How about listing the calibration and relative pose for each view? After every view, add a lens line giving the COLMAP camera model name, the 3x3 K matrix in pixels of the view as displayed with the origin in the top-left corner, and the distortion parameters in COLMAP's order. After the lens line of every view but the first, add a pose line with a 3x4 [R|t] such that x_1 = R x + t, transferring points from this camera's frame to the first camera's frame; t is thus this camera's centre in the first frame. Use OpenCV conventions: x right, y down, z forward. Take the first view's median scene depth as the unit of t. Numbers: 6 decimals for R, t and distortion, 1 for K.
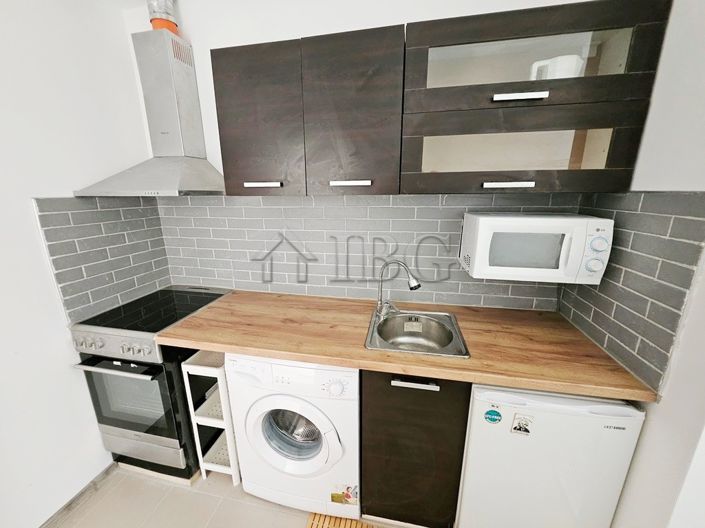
lens RADIAL K [[276.1, 0, 354.2], [0, 276.1, 261.1], [0, 0, 1]] dist [-0.004836, -0.000497]
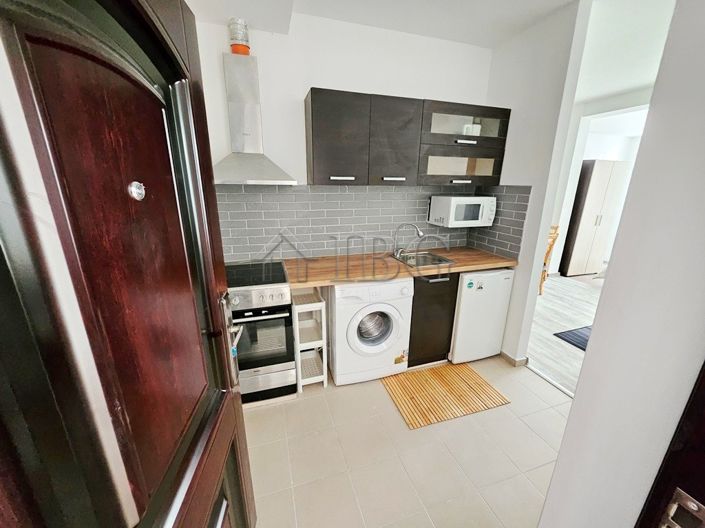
lens RADIAL K [[276.1, 0, 347.3], [0, 276.1, 262.2], [0, 0, 1]] dist [-0.004836, -0.000497]
pose [[0.872595, -0.117416, 0.474123, -1.319880], [0.106511, 0.993059, 0.049902, 0.145548], [-0.476691, 0.006955, 0.879043, -0.467104]]
